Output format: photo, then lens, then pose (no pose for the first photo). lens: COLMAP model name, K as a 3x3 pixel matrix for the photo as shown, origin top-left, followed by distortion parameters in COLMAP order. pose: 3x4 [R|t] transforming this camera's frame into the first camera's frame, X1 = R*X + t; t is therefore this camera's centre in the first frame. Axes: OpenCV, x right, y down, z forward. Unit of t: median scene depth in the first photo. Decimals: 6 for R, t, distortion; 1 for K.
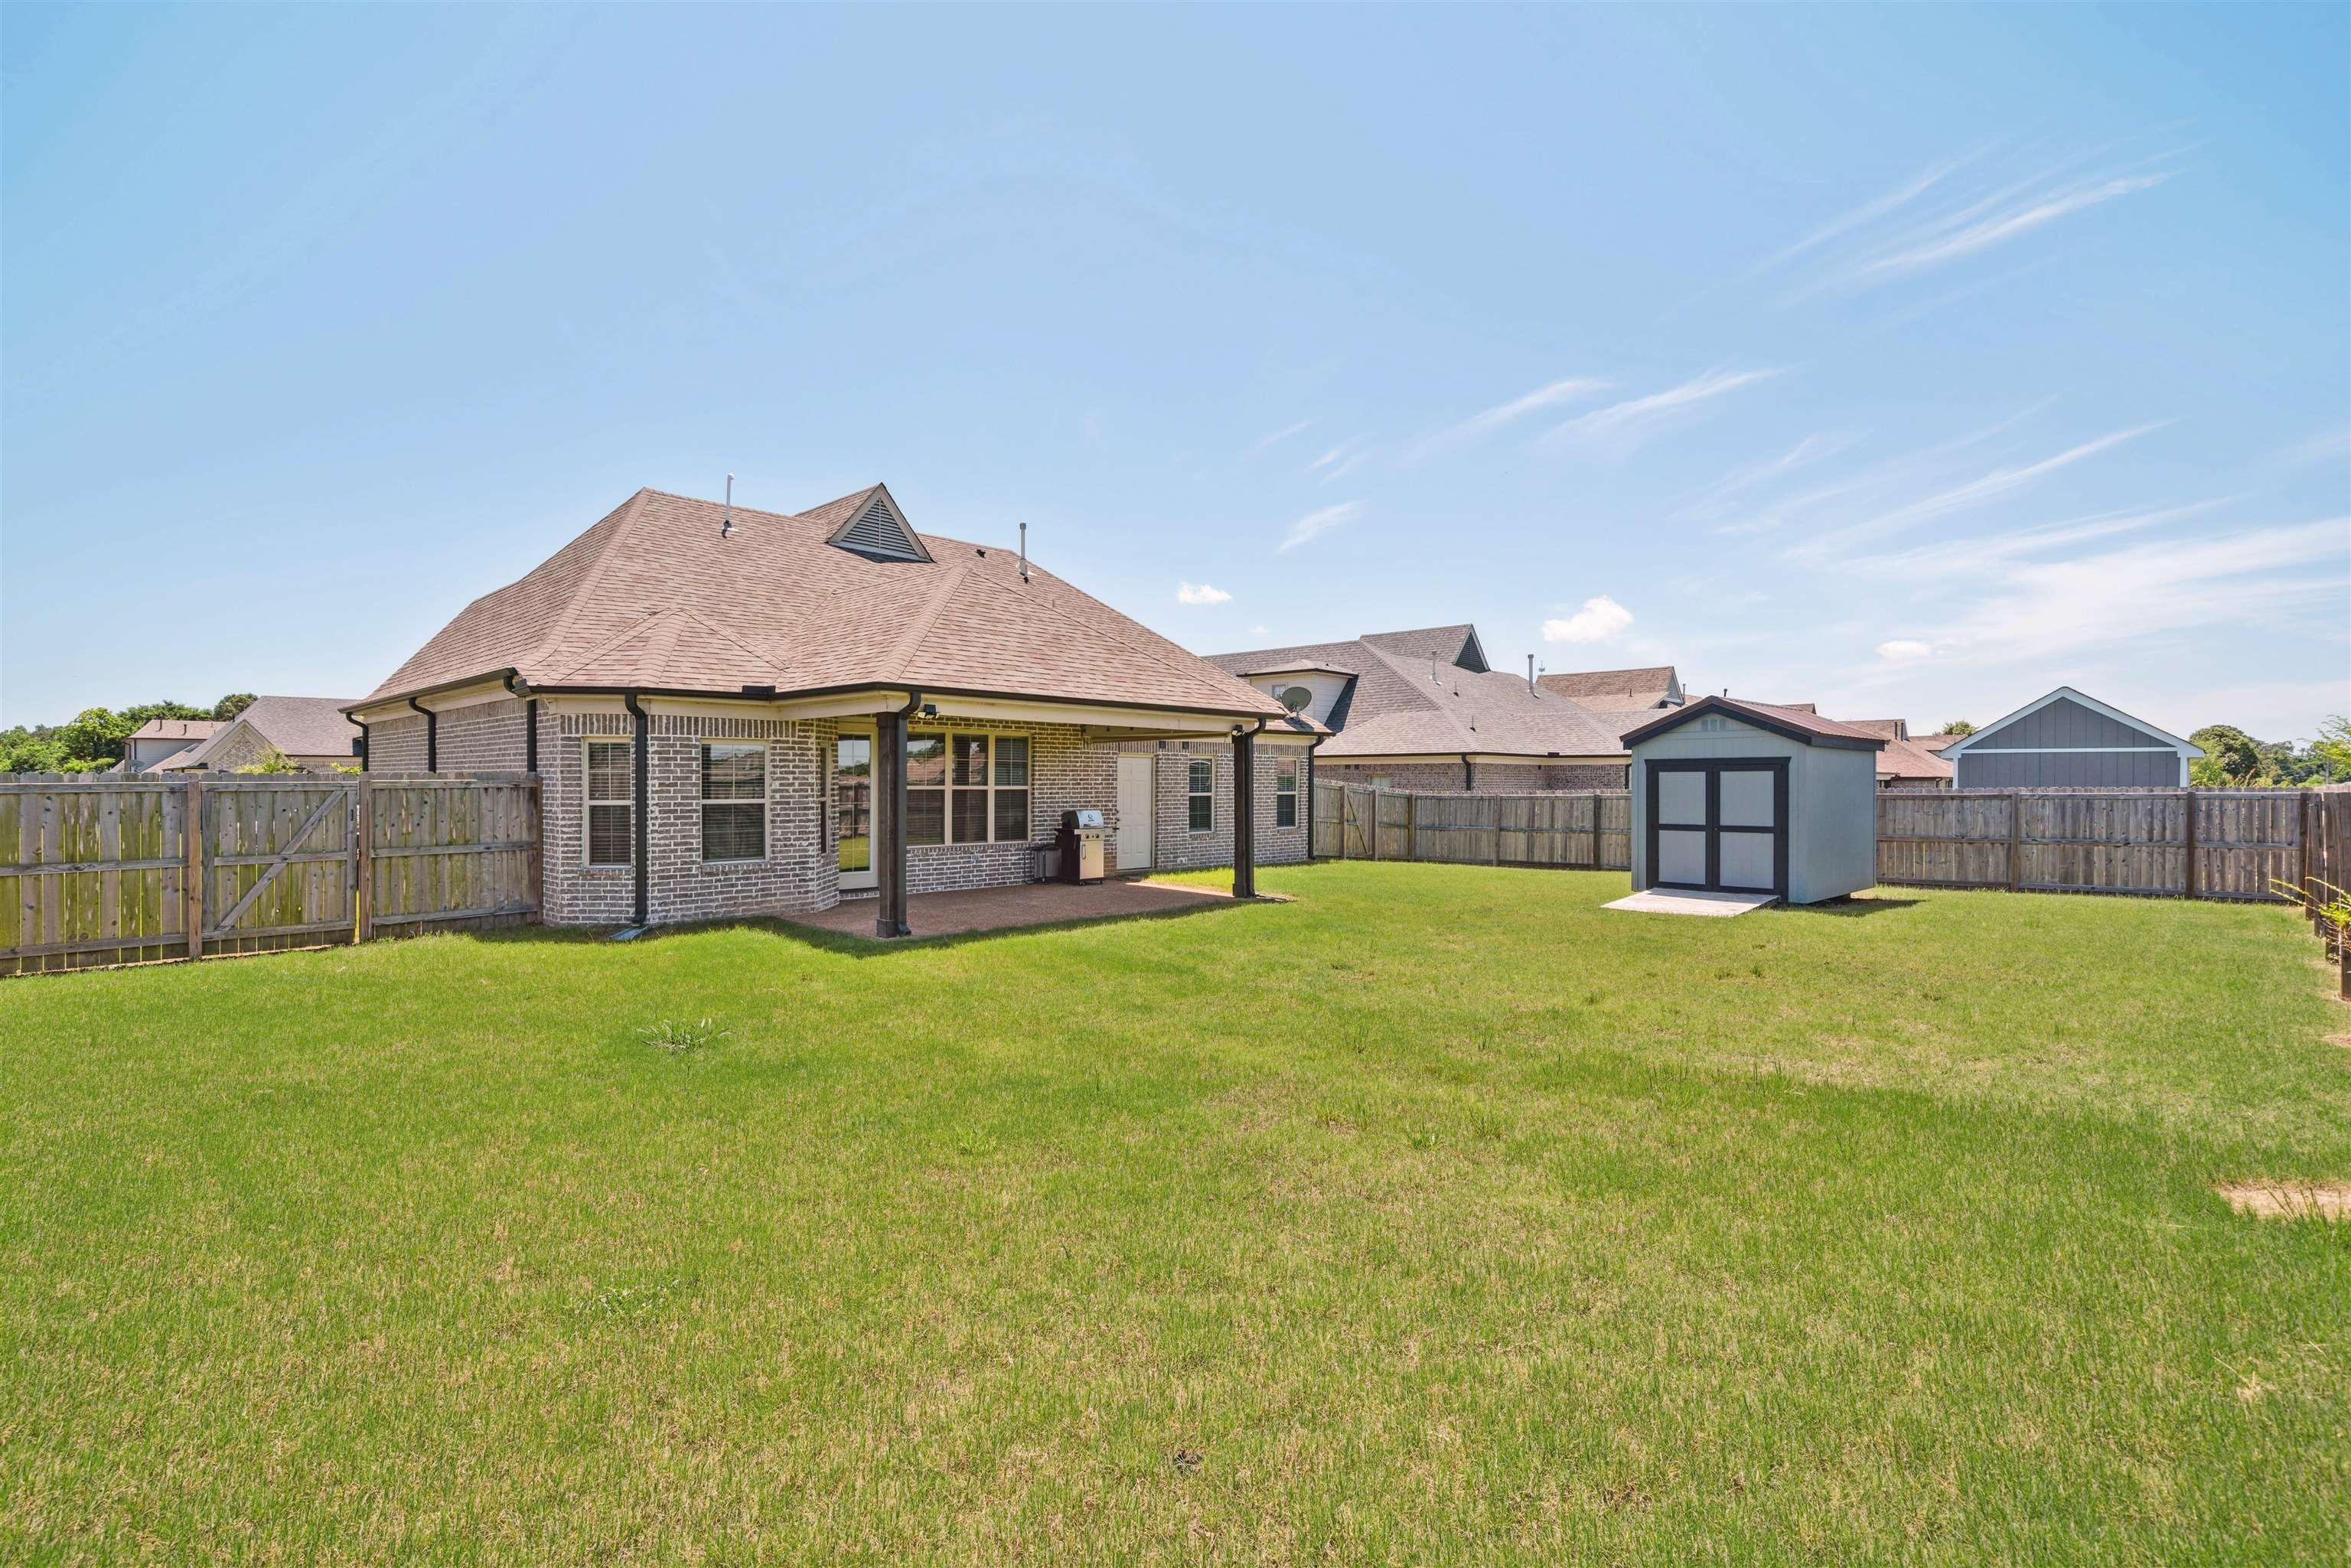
lens RADIAL K [[1091.2, 0, 1175.0], [0, 1091.2, 782.6], [0, 0, 1]] dist [0.006003, -0.000294]
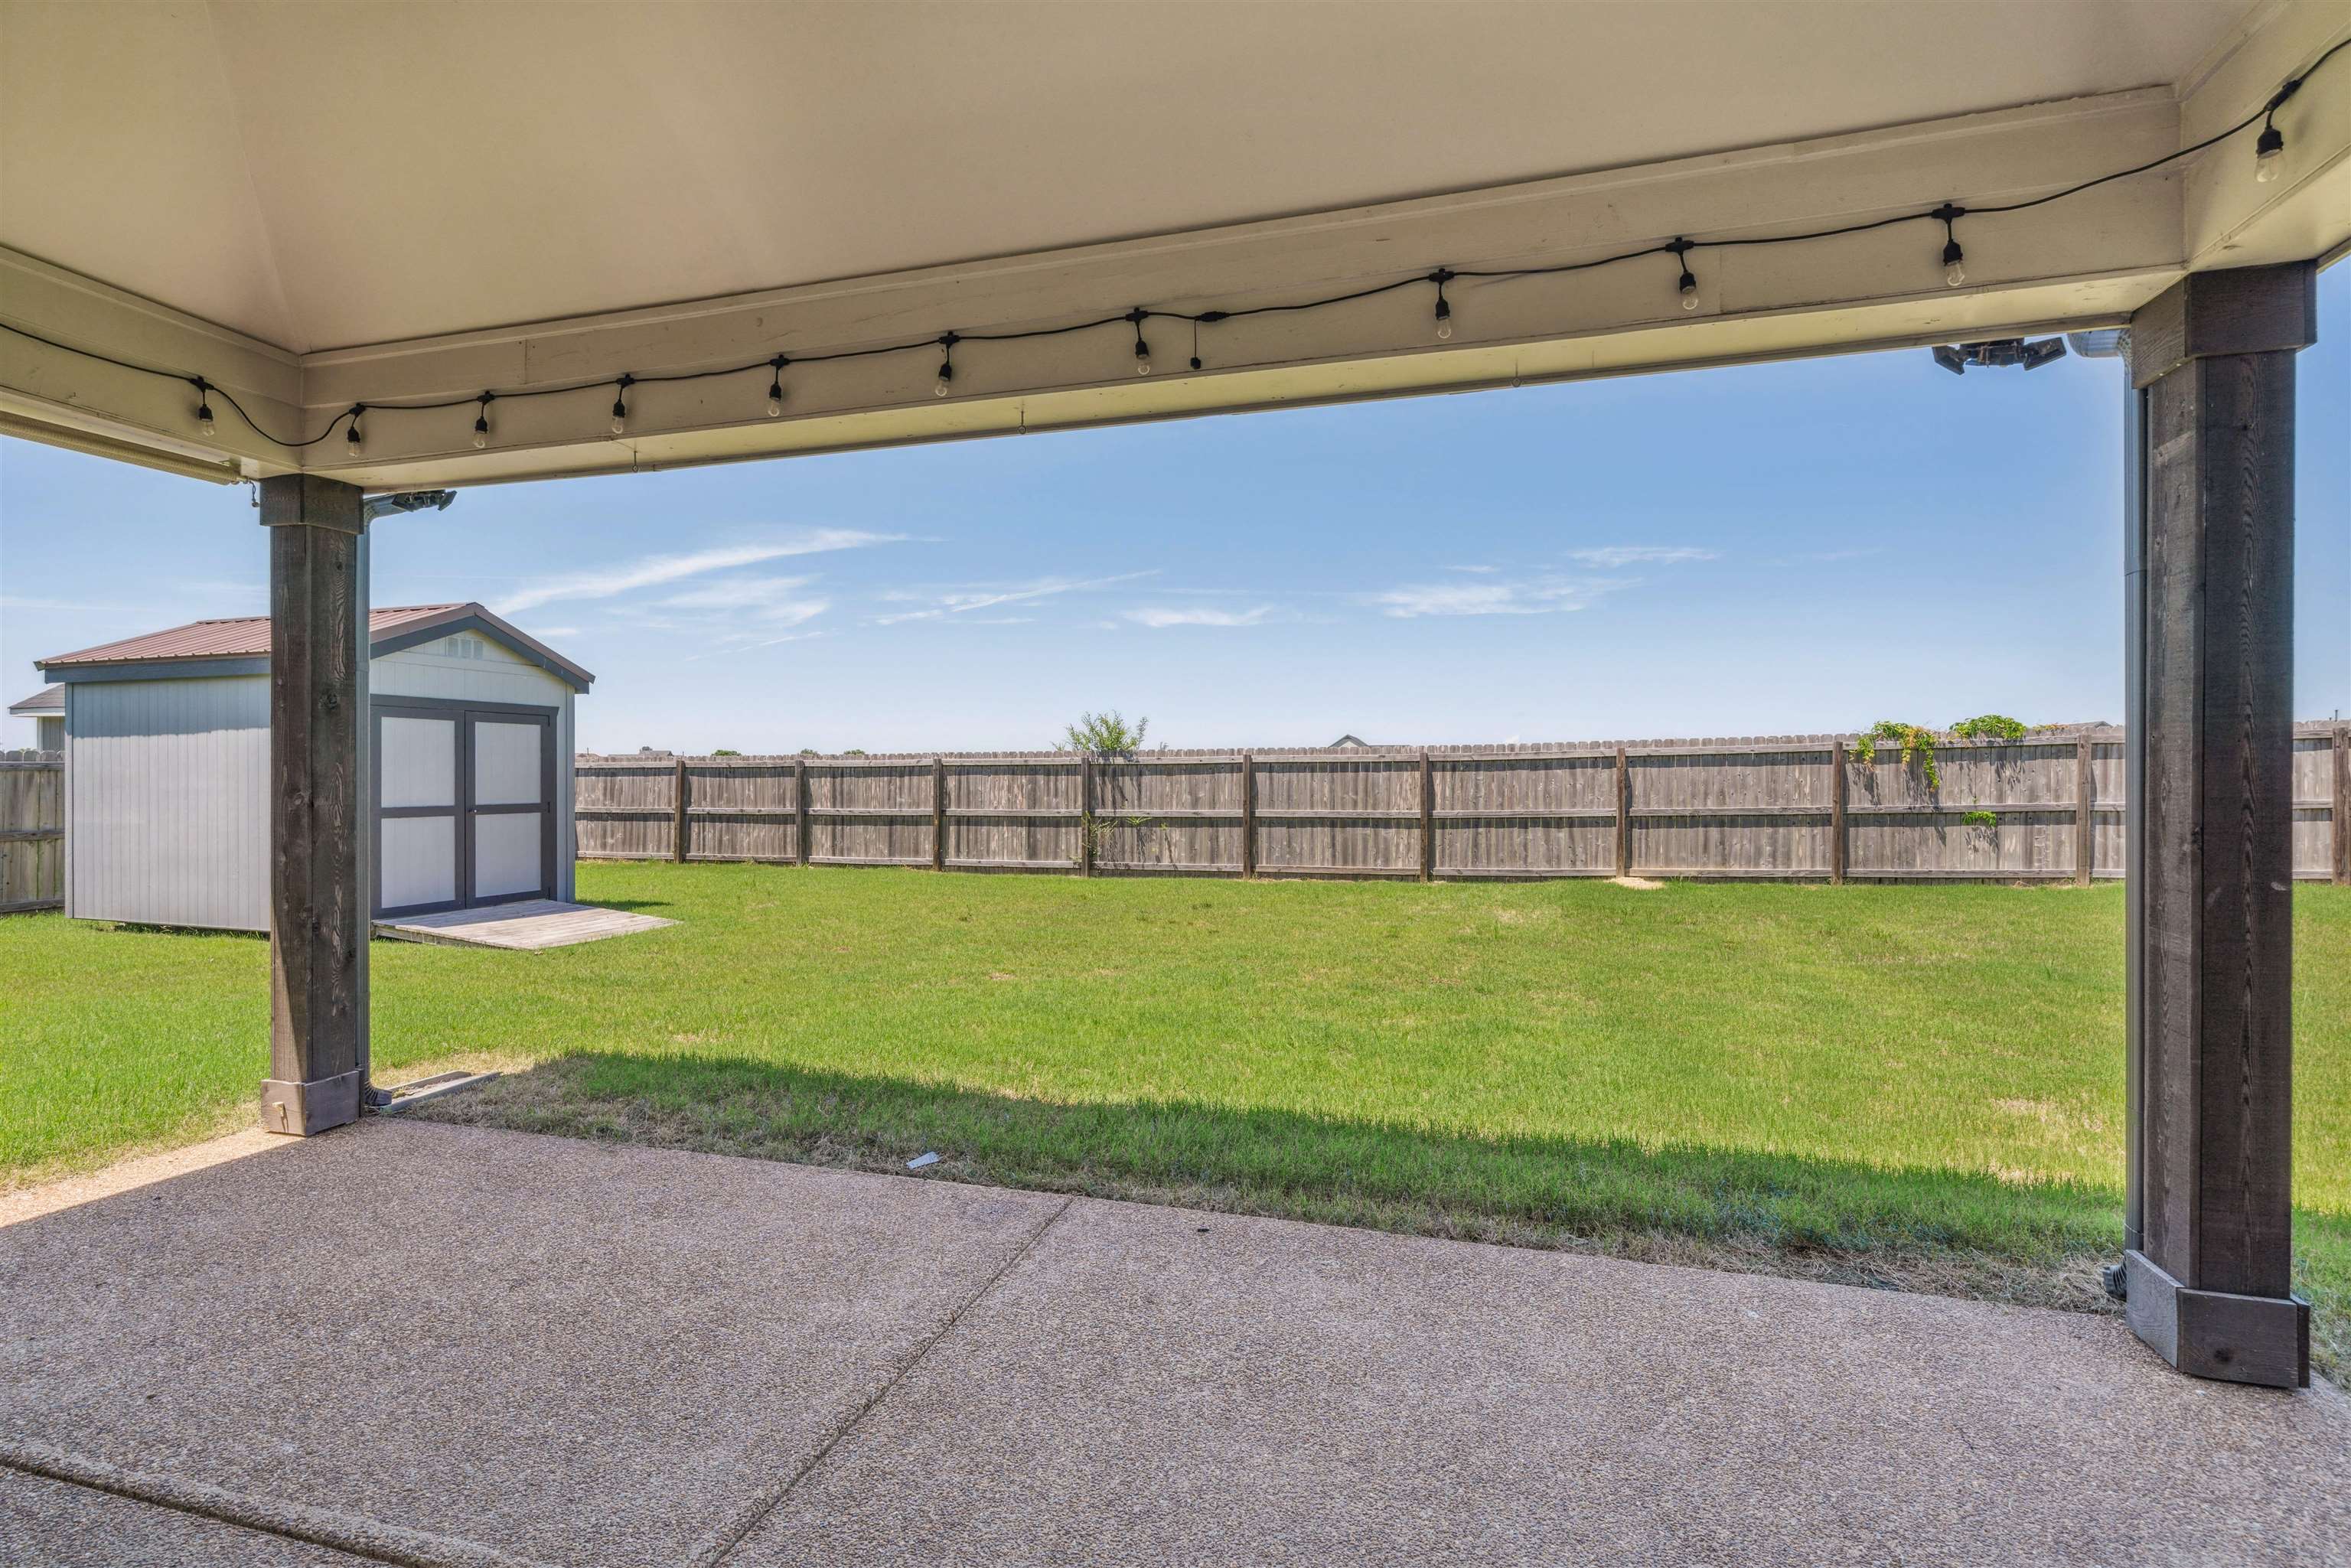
lens RADIAL K [[1091.2, 0, 1173.0], [0, 1091.2, 774.3], [0, 0, 1]] dist [0.006003, -0.000294]
pose [[-0.485253, 0.001029, 0.874373, -0.270501], [-0.000352, 0.999999, -0.001372, 0.021937], [-0.874374, -0.000974, -0.485252, 0.955554]]
